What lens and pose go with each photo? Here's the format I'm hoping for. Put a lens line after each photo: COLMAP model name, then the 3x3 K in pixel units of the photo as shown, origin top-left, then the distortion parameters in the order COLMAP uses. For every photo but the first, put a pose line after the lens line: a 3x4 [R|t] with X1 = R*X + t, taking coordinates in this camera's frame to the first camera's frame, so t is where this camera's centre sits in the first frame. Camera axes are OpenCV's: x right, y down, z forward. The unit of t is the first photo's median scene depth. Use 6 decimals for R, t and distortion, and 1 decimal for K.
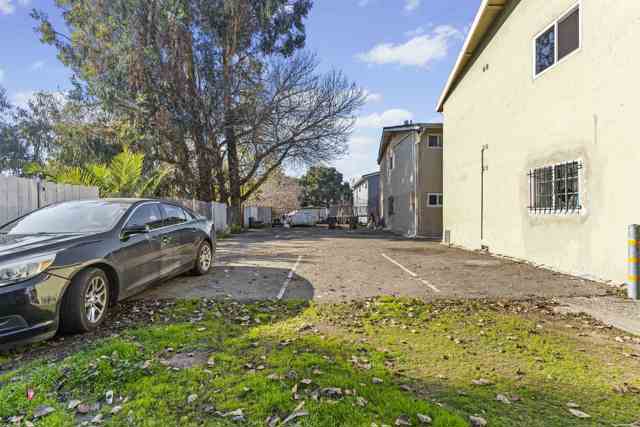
lens RADIAL K [[306.6, 0, 320.1], [0, 306.6, 211.8], [0, 0, 1]] dist [0.001534, 0.000040]
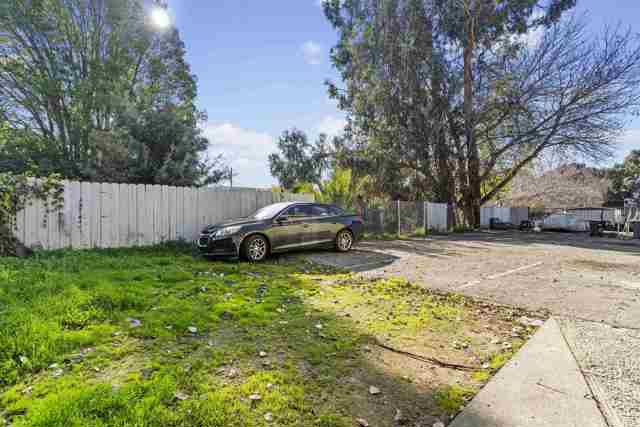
lens RADIAL K [[306.6, 0, 319.5], [0, 306.6, 211.3], [0, 0, 1]] dist [0.001534, 0.000040]
pose [[0.640387, 0.015123, -0.767903, 0.176932], [-0.015412, 0.999858, 0.006838, -0.000341], [0.767897, 0.007456, 0.640529, -0.009130]]
